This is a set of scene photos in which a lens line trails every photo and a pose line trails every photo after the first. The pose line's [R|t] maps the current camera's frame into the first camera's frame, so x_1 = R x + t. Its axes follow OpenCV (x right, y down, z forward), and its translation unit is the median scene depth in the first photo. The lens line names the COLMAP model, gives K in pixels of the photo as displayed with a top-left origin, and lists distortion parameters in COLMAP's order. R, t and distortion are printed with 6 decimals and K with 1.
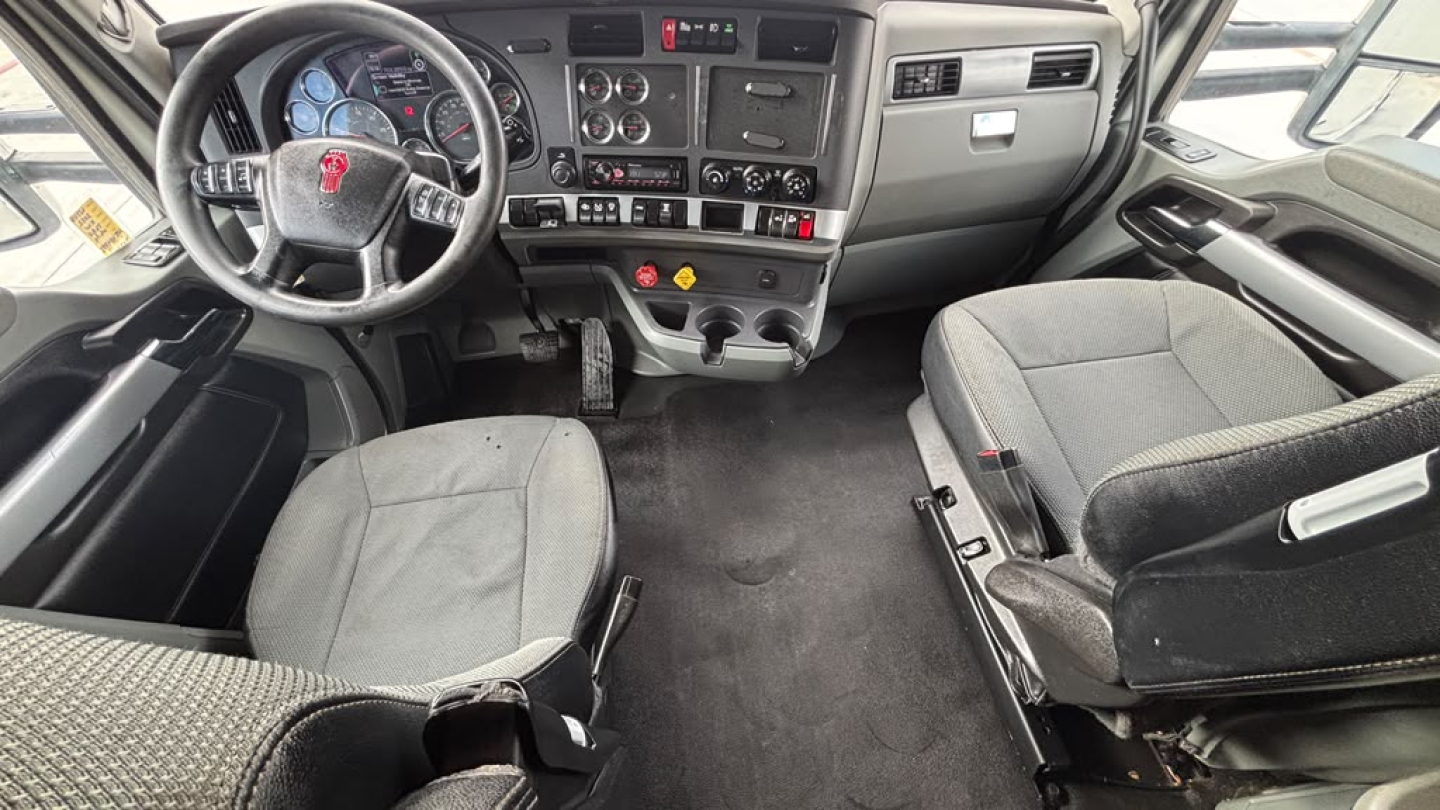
lens RADIAL K [[580.0, 0, 722.4], [0, 580.0, 401.5], [0, 0, 1]] dist [-0.001949, 0.000885]
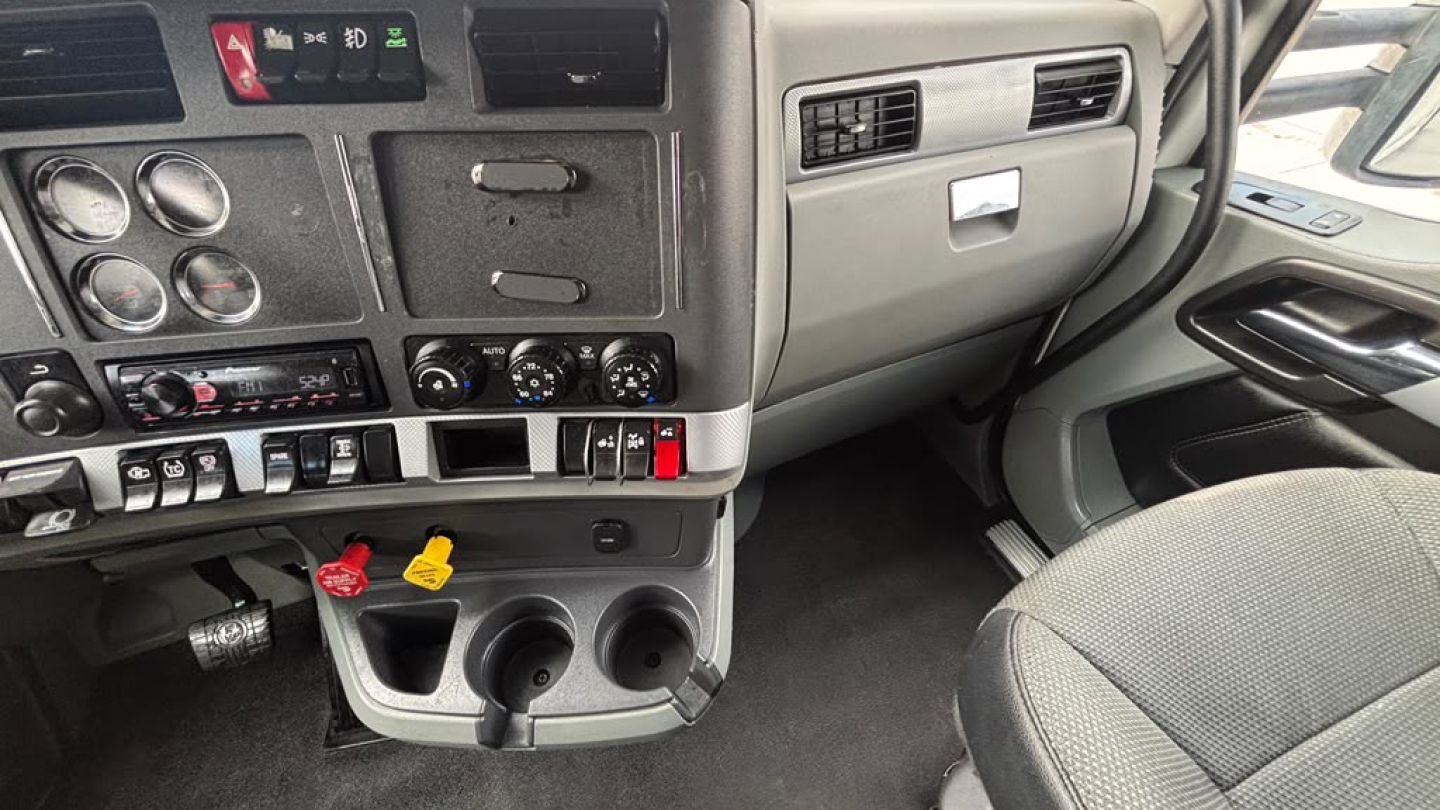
lens RADIAL K [[580.0, 0, 716.6], [0, 580.0, 398.1], [0, 0, 1]] dist [-0.001949, 0.000885]
pose [[0.979539, -0.135828, 0.148505, 0.117333], [0.146505, 0.987173, -0.063443, -0.302853], [-0.137983, 0.083902, 0.986874, 0.528460]]
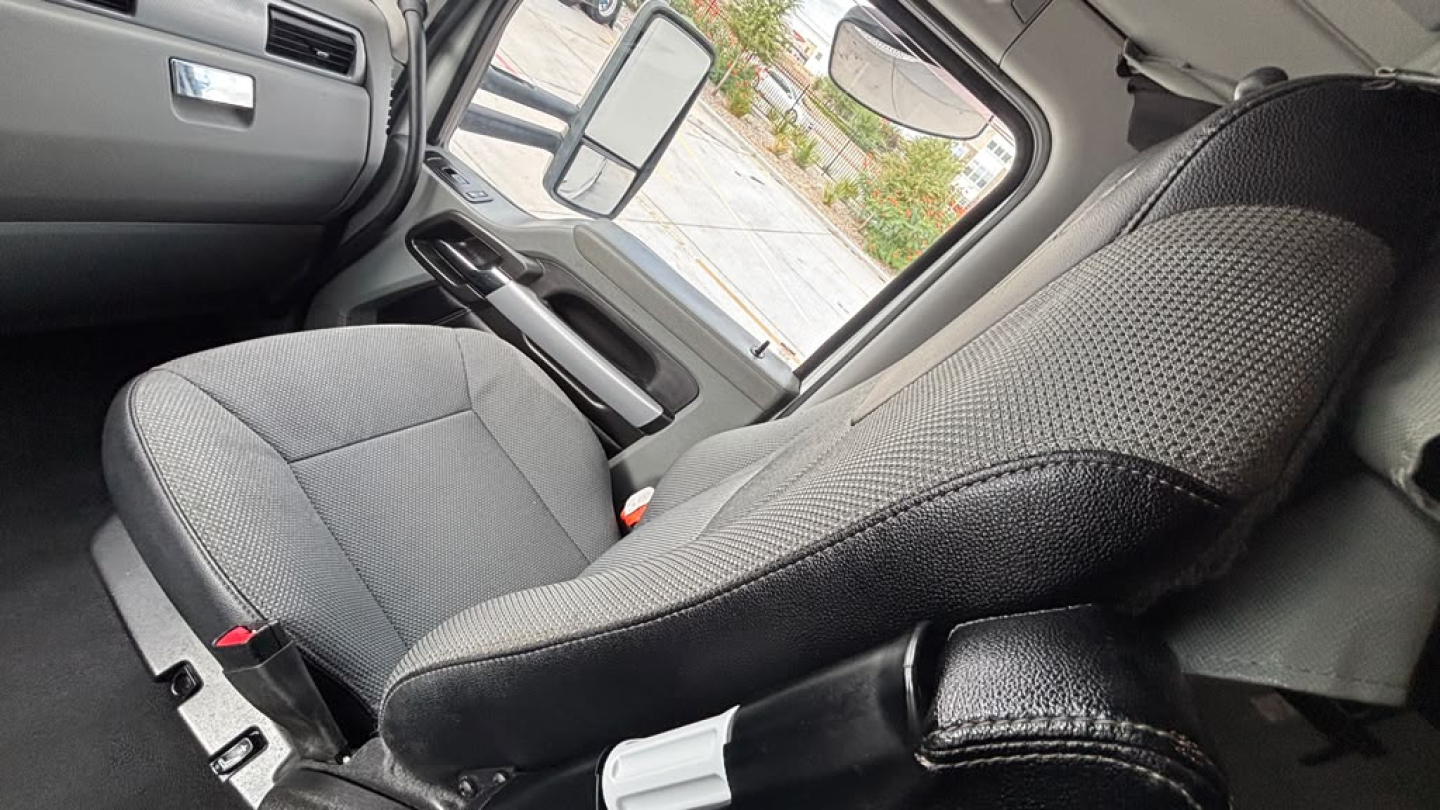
lens RADIAL K [[580.0, 0, 721.2], [0, 580.0, 398.4], [0, 0, 1]] dist [-0.001949, 0.000885]
pose [[0.497595, -0.096657, 0.862007, 0.144974], [0.064065, 0.995153, 0.074606, -0.129236], [-0.865040, 0.018101, 0.501376, 0.154640]]
